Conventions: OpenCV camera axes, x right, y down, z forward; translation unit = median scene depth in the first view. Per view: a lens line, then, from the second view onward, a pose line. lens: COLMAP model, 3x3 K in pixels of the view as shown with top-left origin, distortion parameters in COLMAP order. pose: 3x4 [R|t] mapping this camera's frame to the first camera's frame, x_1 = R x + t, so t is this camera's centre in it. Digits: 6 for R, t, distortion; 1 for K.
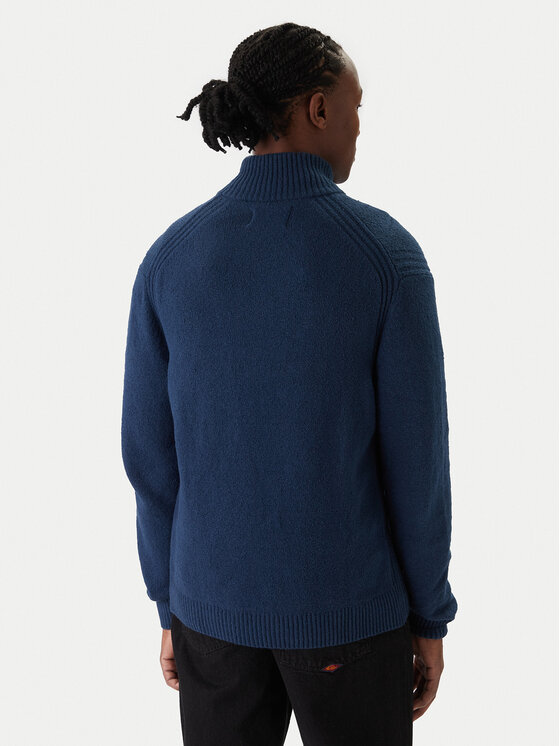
lens RADIAL K [[1057.7, 0, 280.0], [0, 1057.7, 373.0], [0, 0, 1]] dist [-0.020571, -0.015248]
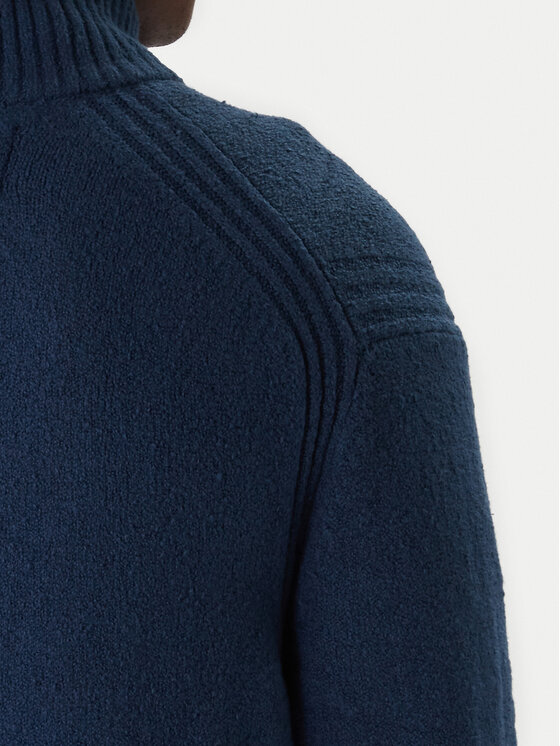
lens RADIAL K [[1057.7, 0, 280.0], [0, 1057.7, 373.0], [0, 0, 1]] dist [-0.020571, -0.015248]
pose [[0.997943, -0.027034, 0.058121, 0.069939], [0.025305, 0.999221, 0.030287, -0.091683], [-0.058895, -0.028754, 0.997850, 0.682187]]
